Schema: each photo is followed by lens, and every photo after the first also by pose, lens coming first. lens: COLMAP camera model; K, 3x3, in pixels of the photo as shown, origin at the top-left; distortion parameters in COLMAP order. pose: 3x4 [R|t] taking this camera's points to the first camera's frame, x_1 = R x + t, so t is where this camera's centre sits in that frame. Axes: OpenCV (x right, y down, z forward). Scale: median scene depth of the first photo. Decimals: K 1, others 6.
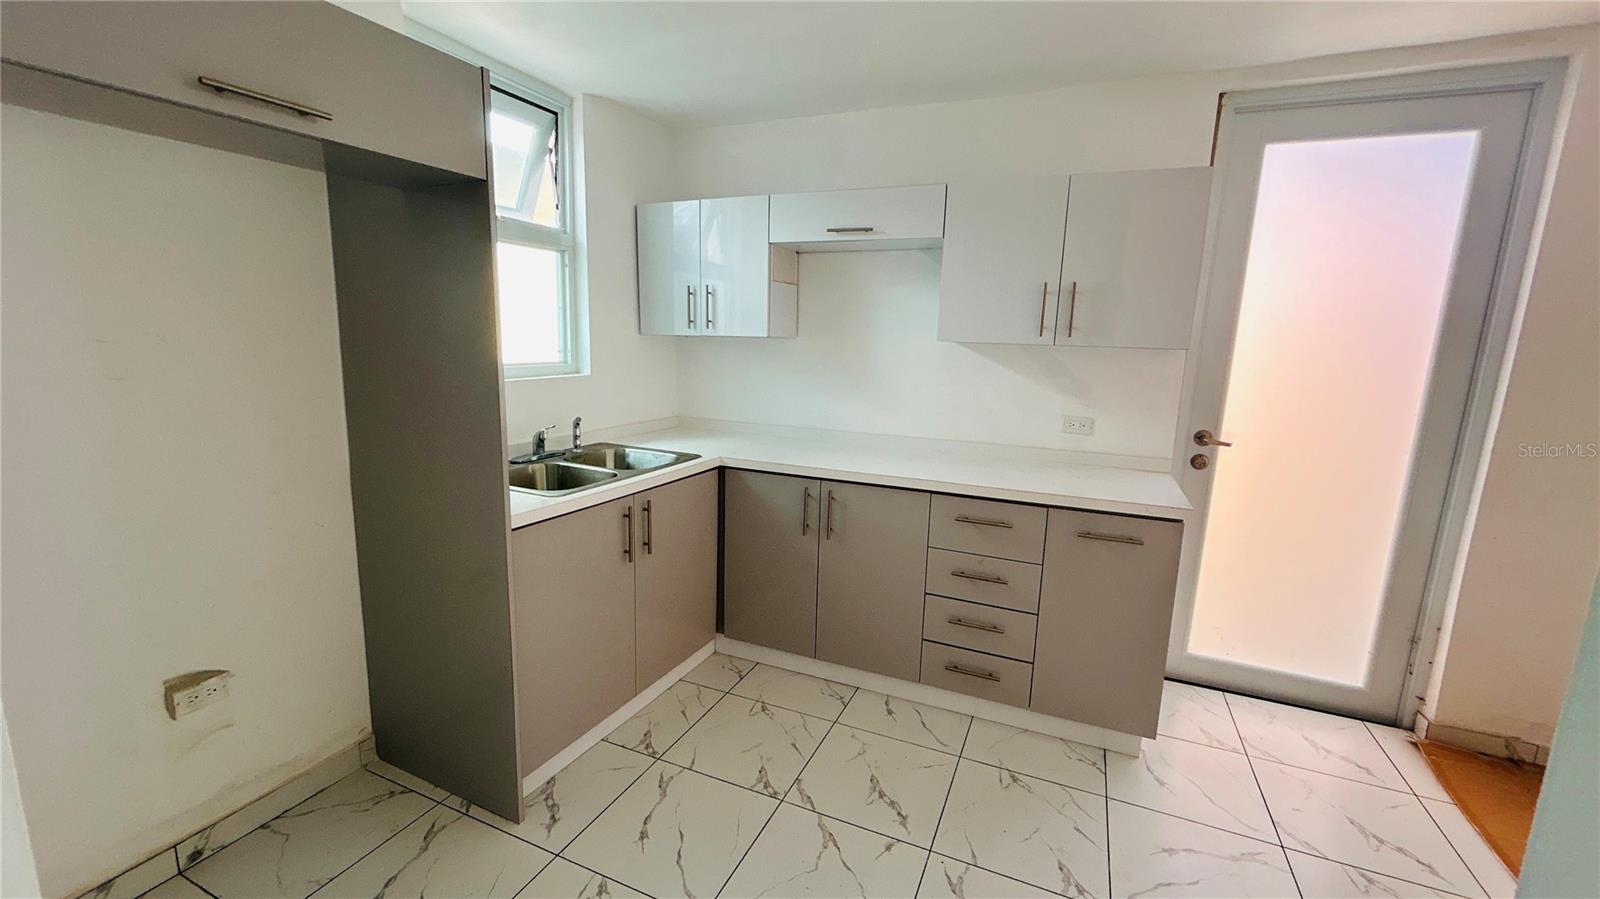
lens RADIAL K [[649.9, 0, 805.0], [0, 649.9, 447.6], [0, 0, 1]] dist [-0.000066, 0.001127]
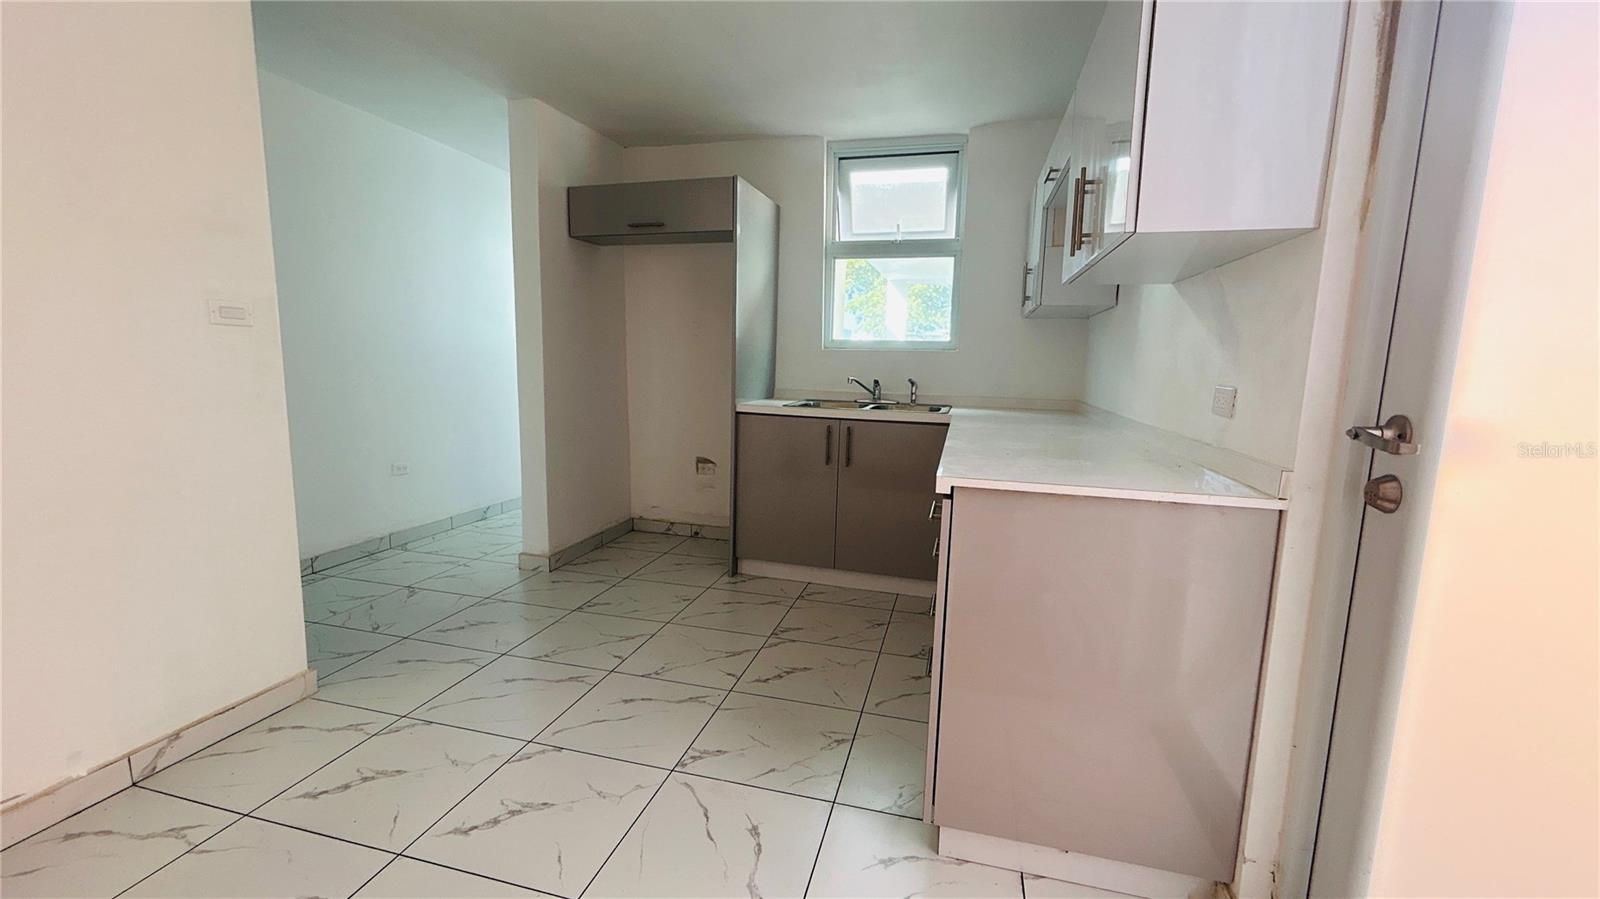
lens RADIAL K [[649.9, 0, 800.9], [0, 649.9, 450.3], [0, 0, 1]] dist [-0.000066, 0.001127]
pose [[0.158841, 0.111830, -0.980950, 1.033309], [-0.190196, 0.978420, 0.080744, 0.036059], [0.968811, 0.173747, 0.176682, 0.626321]]
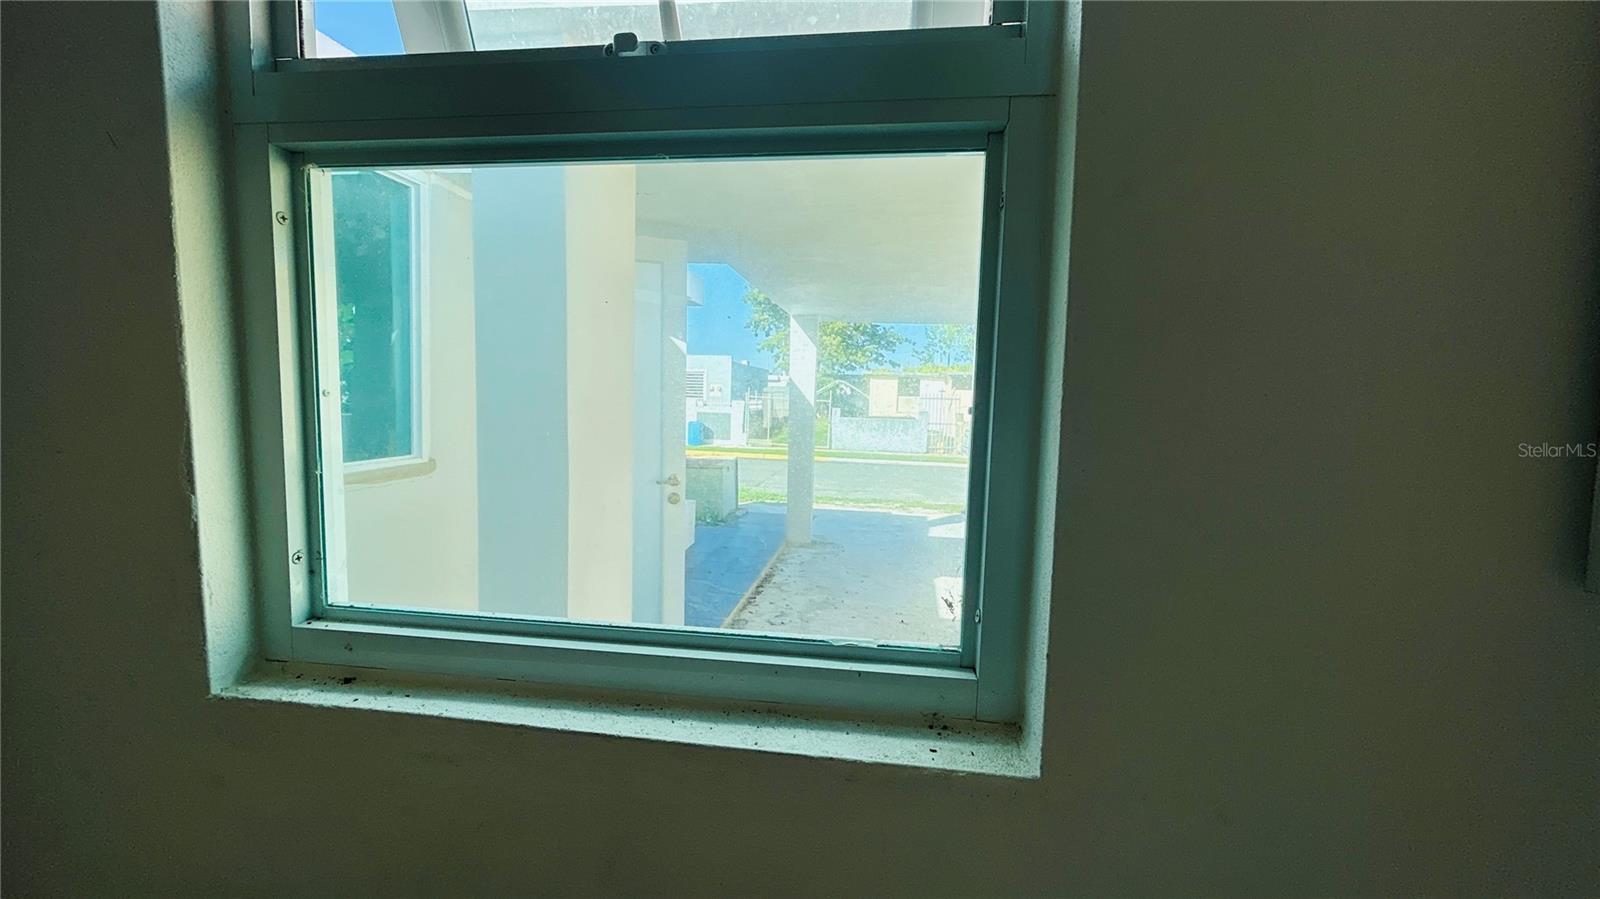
lens RADIAL K [[649.9, 0, 799.4], [0, 649.9, 444.5], [0, 0, 1]] dist [-0.000066, 0.001127]
pose [[0.270722, 0.049093, -0.961405, -0.219138], [-0.184986, 0.982739, -0.001908, -0.228363], [0.944717, 0.178363, 0.275131, 1.046444]]
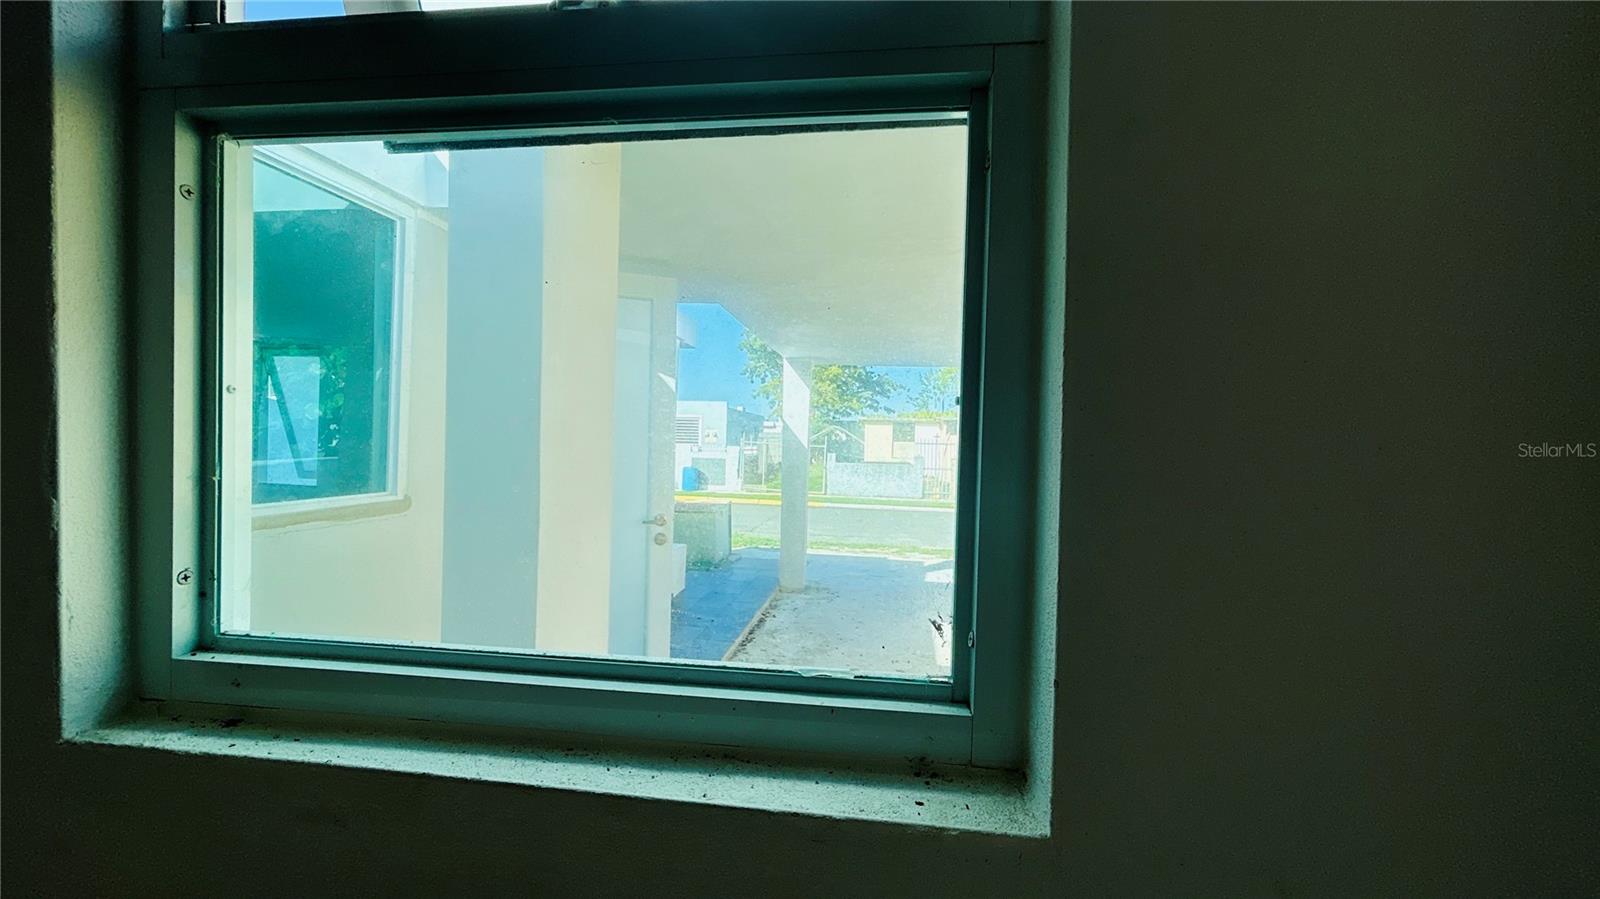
lens RADIAL K [[649.9, 0, 798.5], [0, 649.9, 444.9], [0, 0, 1]] dist [-0.000066, 0.001127]
pose [[0.275595, -0.019691, -0.961072, -0.247313], [-0.183517, 0.980324, -0.072711, -0.213464], [0.943594, 0.196412, 0.266559, 1.069136]]
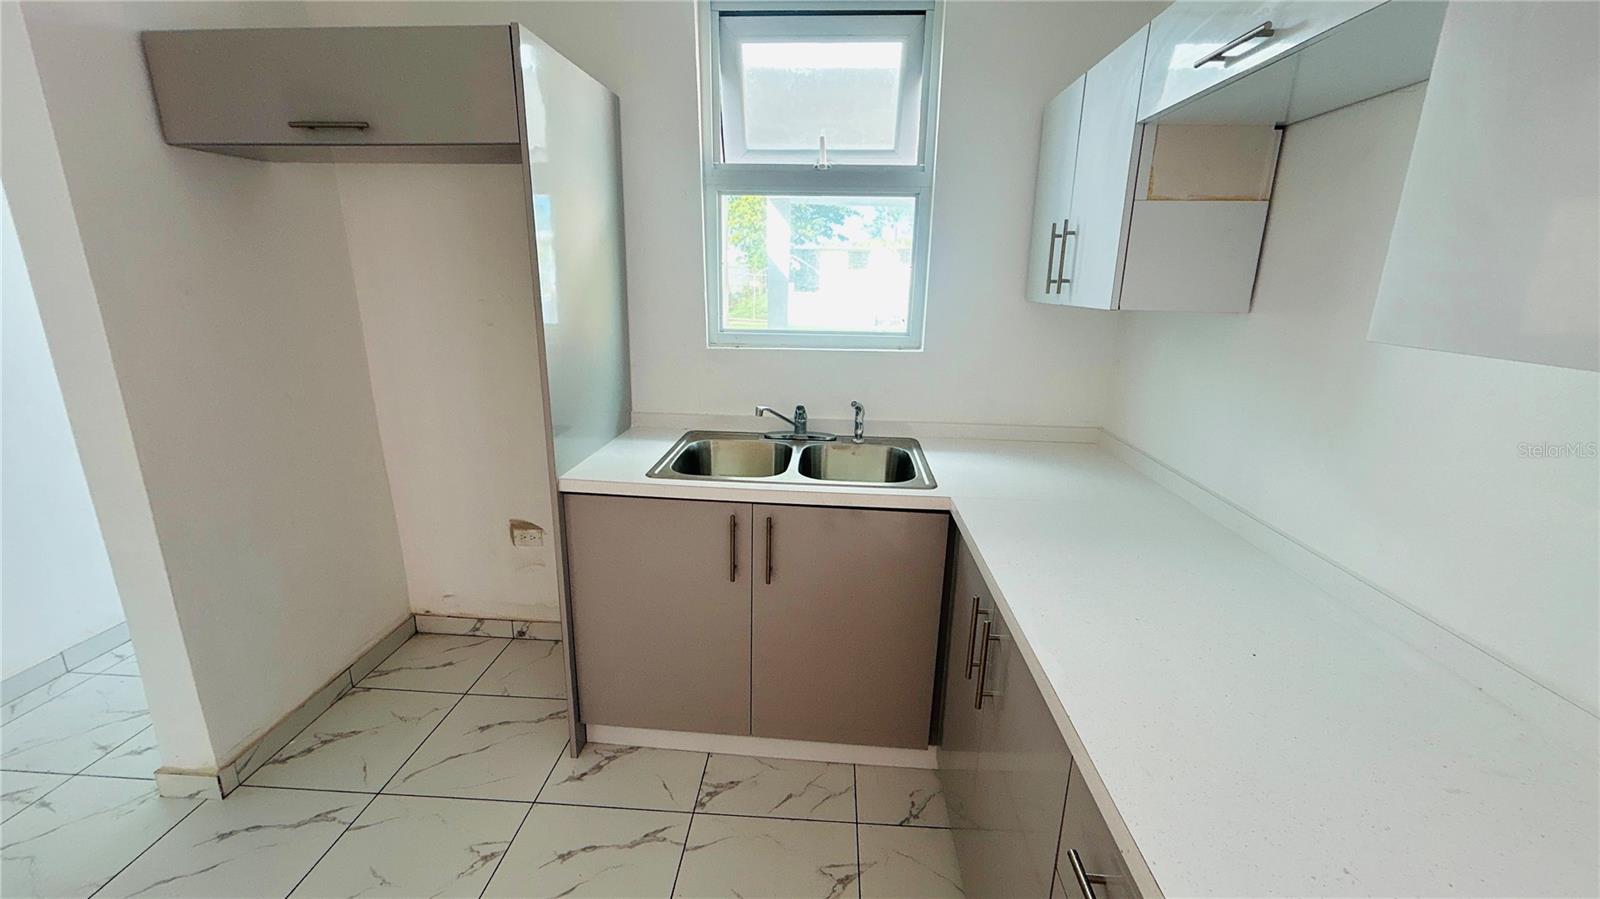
lens RADIAL K [[649.9, 0, 800.0], [0, 649.9, 448.1], [0, 0, 1]] dist [-0.000066, 0.001127]
pose [[0.350737, 0.220969, -0.910031, 0.432940], [-0.169878, 0.970653, 0.170216, -0.129025], [0.920937, 0.094893, 0.377982, 0.688256]]
